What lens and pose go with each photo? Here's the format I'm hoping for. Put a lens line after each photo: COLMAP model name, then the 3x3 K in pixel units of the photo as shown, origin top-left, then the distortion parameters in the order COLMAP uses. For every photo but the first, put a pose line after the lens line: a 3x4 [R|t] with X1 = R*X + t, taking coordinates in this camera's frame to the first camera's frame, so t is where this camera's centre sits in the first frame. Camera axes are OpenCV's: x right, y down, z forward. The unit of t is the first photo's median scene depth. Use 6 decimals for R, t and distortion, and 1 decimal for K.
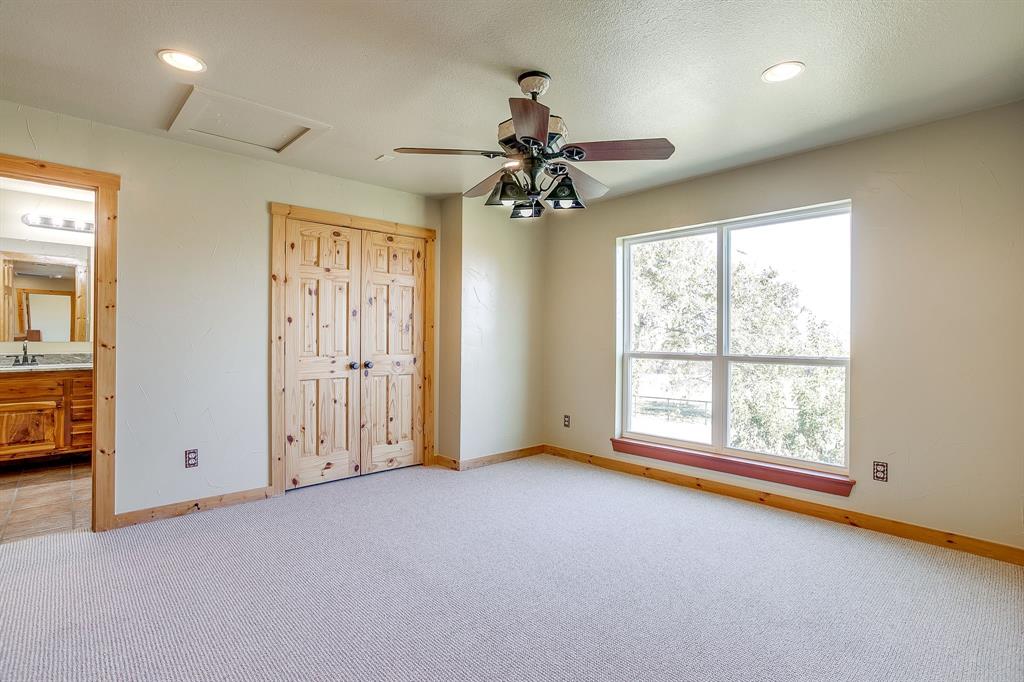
lens RADIAL K [[492.3, 0, 512.5], [0, 492.3, 339.1], [0, 0, 1]] dist [-0.002752, 0.002207]
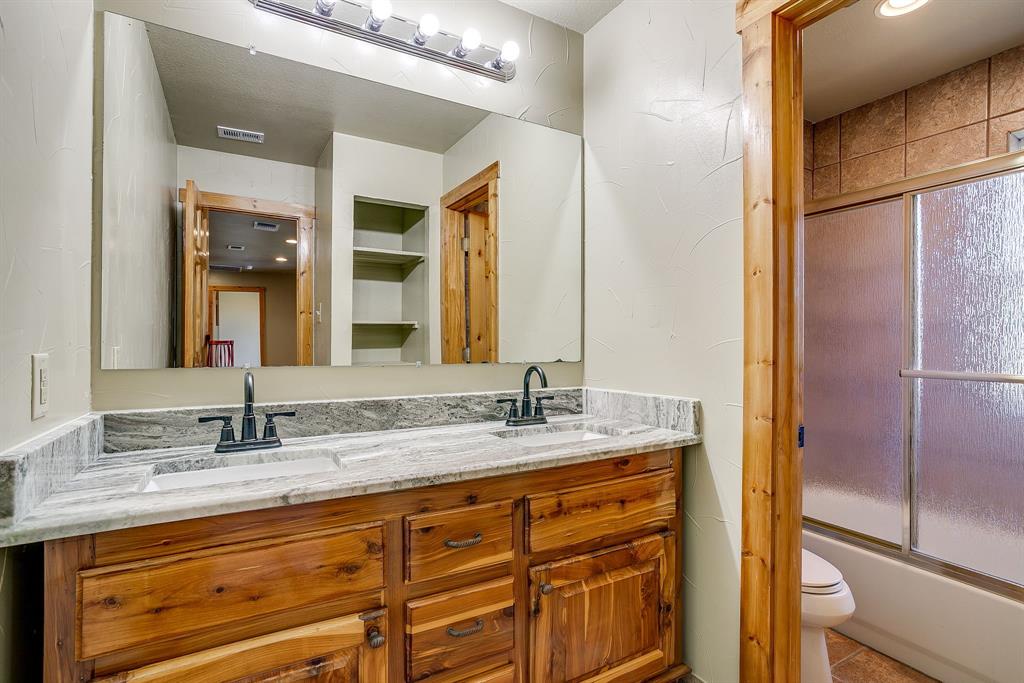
lens RADIAL K [[492.3, 0, 511.9], [0, 492.3, 344.5], [0, 0, 1]] dist [-0.002752, 0.002207]
pose [[0.972961, -0.000436, -0.230967, -0.748847], [0.003436, 0.999915, 0.012585, -0.014314], [0.230942, -0.013038, 0.972880, 0.728971]]
